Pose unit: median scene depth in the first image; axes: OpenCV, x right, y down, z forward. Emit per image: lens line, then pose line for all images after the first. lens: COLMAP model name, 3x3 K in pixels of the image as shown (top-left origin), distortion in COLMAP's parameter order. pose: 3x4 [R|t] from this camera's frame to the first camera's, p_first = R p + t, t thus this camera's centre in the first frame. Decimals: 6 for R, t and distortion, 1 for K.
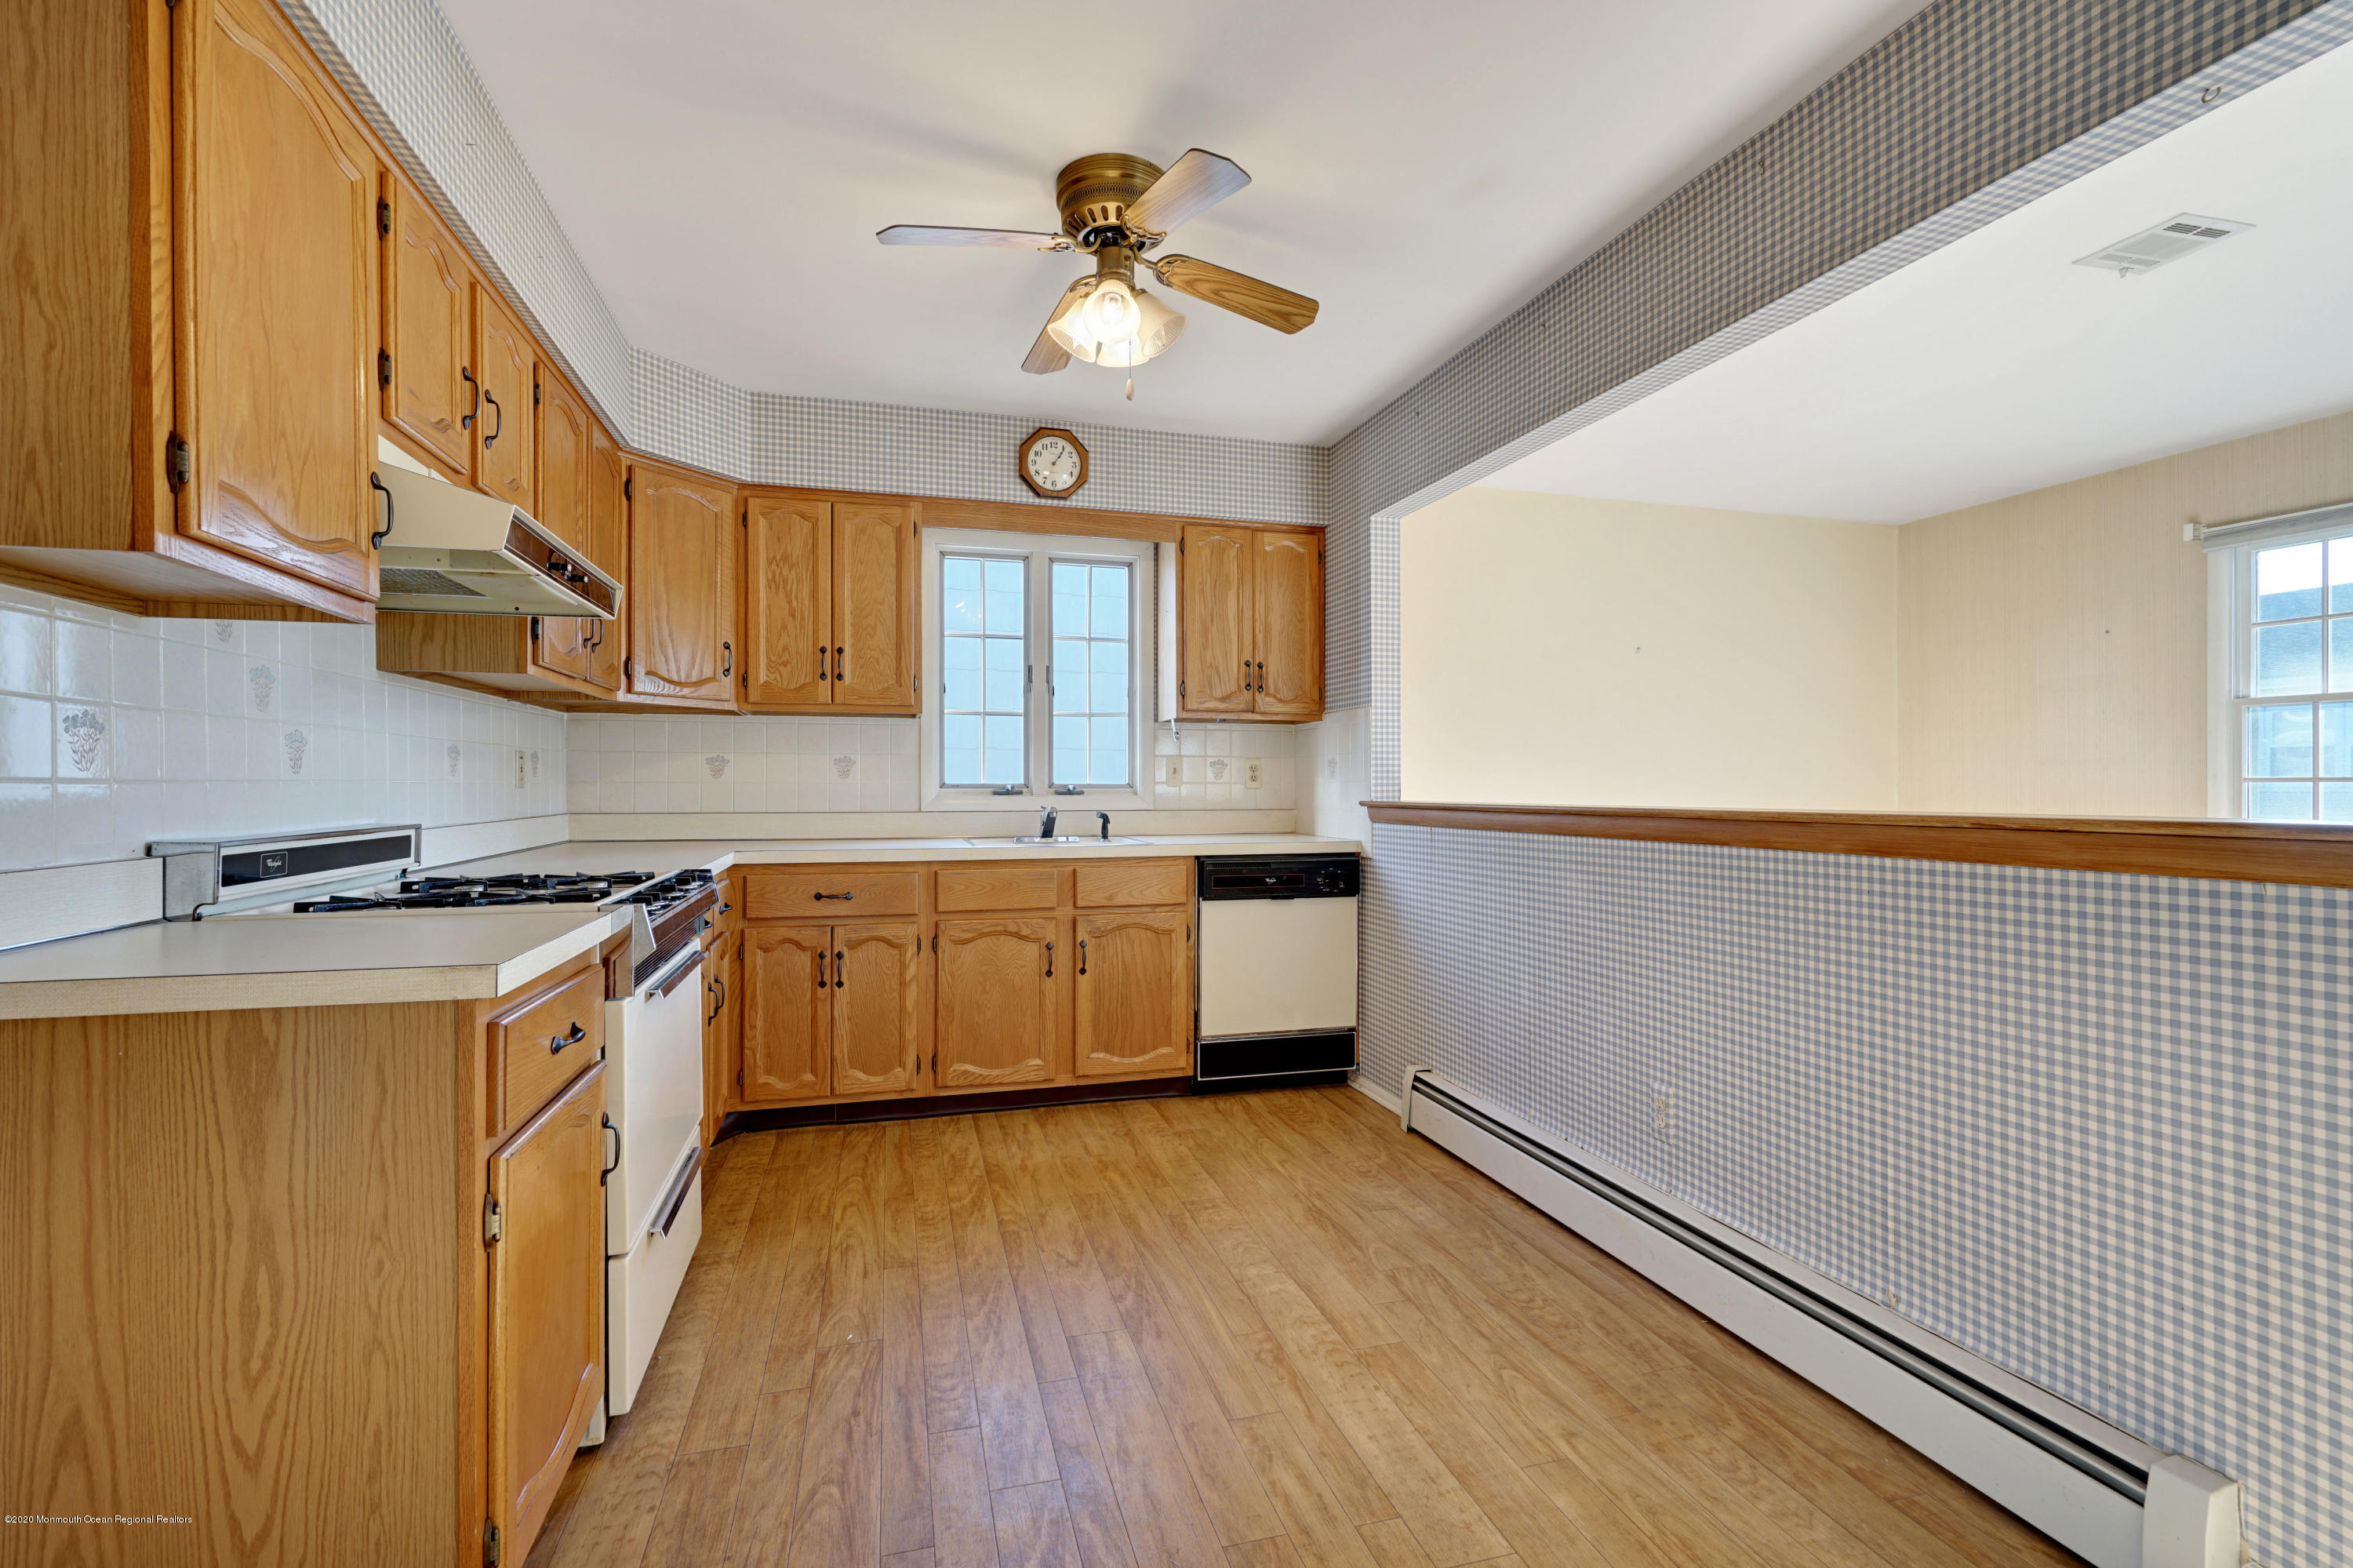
lens RADIAL K [[1065.9, 0, 1176.5], [0, 1065.9, 784.0], [0, 0, 1]] dist [-0.002575, 0.000468]
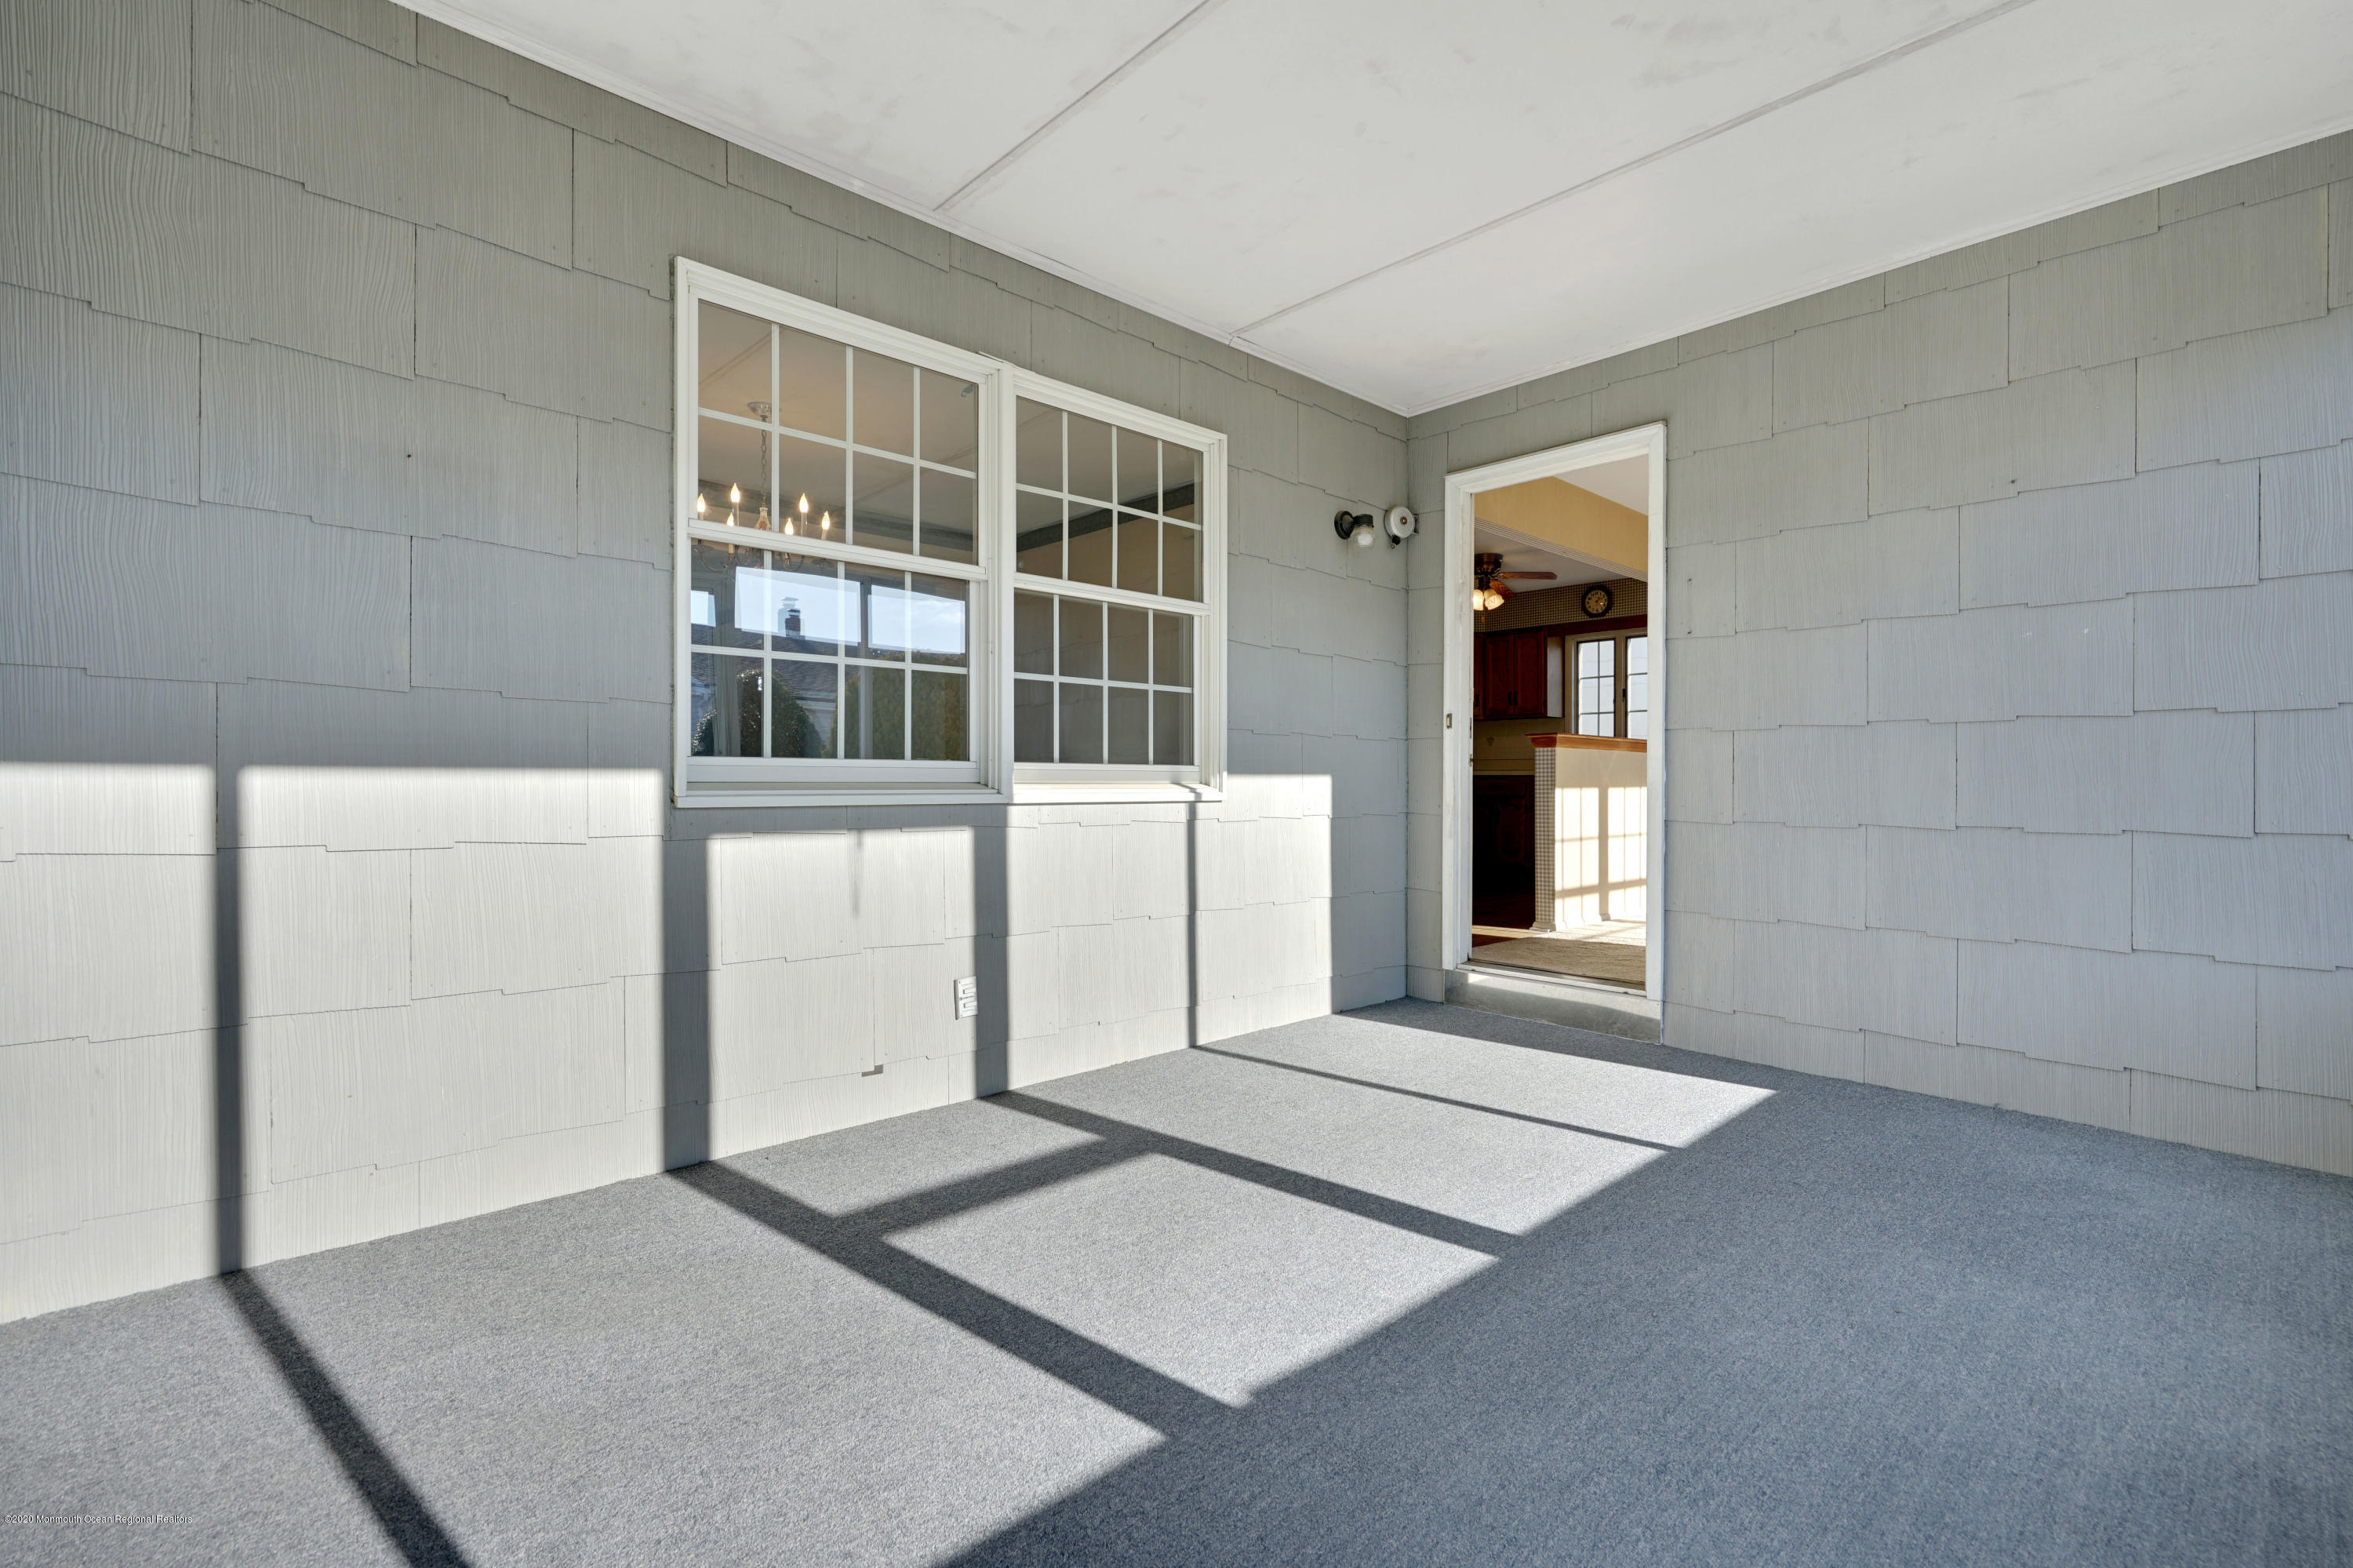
lens RADIAL K [[1065.9, 0, 1176.5], [0, 1065.9, 784.0], [0, 0, 1]] dist [-0.002575, 0.000468]
pose [[0.453357, 0.001152, -0.891328, 1.644920], [-0.002869, 0.999996, -0.000167, 0.096688], [0.891324, 0.002633, 0.453359, -0.896136]]
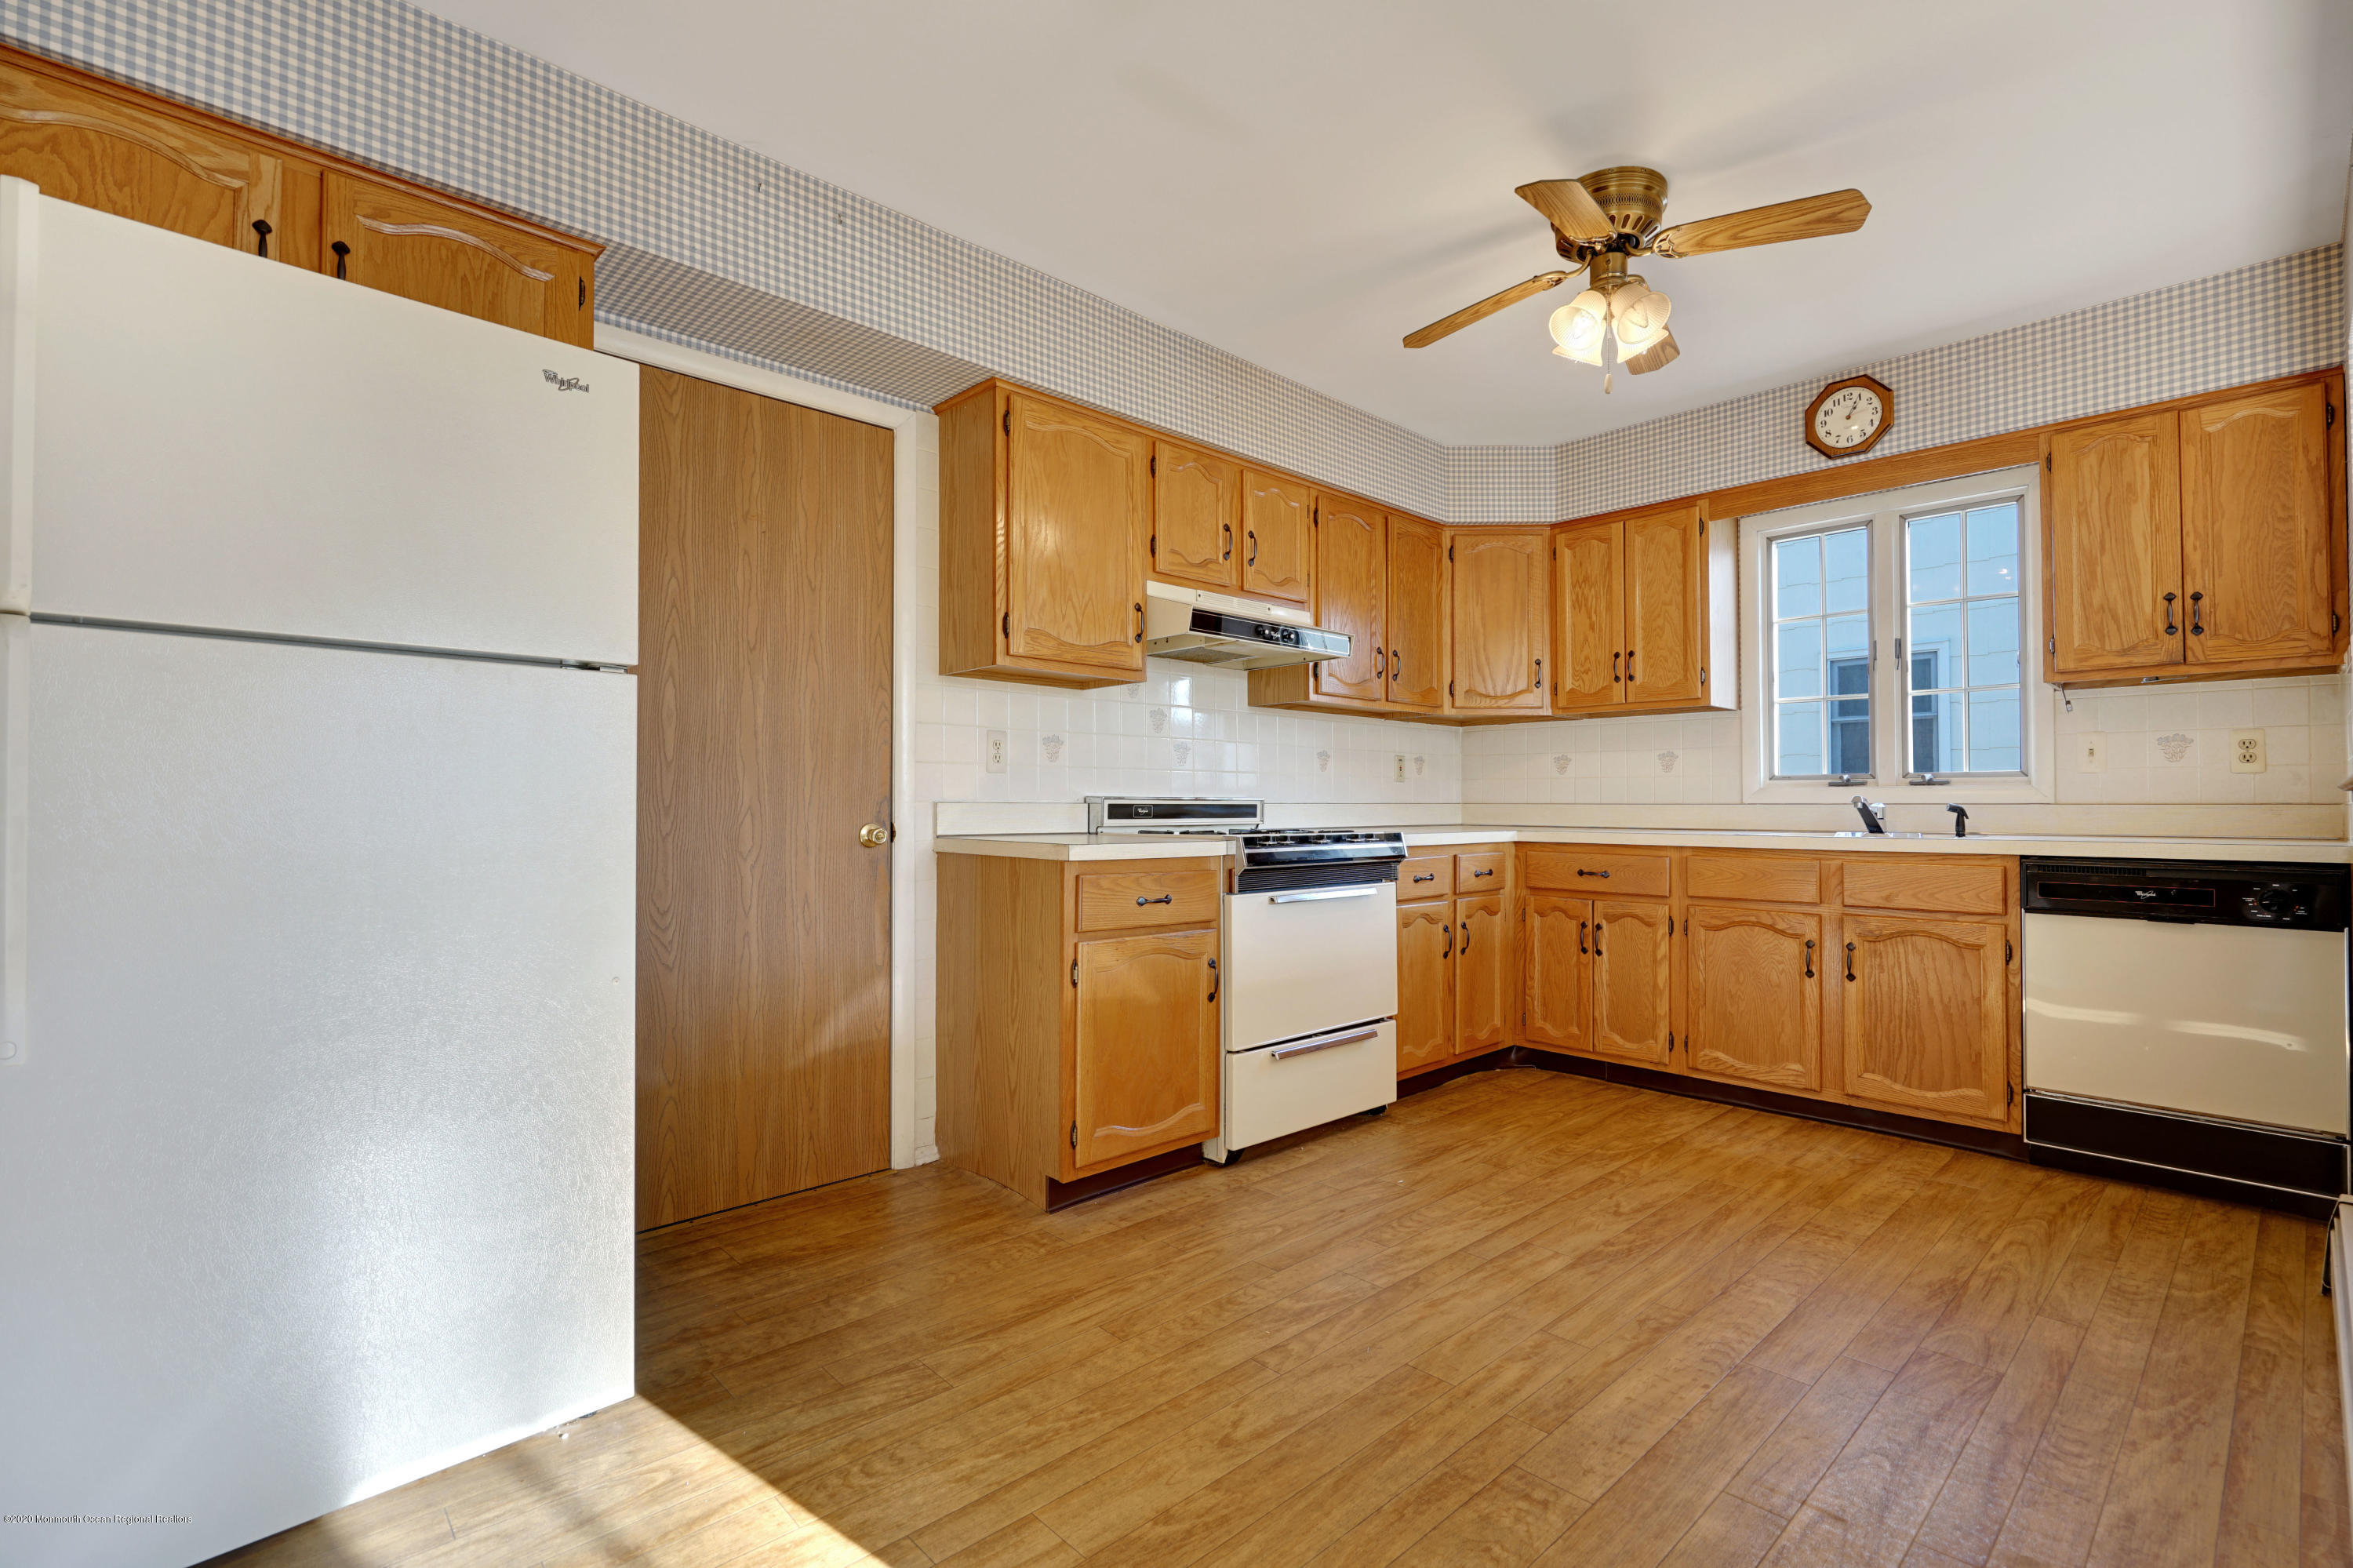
lens RADIAL K [[1065.9, 0, 1176.5], [0, 1065.9, 784.0], [0, 0, 1]] dist [-0.002575, 0.000468]
pose [[0.457223, -0.018718, -0.889155, 0.466866], [-0.002679, 0.999745, -0.022424, 0.036400], [0.889348, 0.012635, 0.457056, 0.090580]]
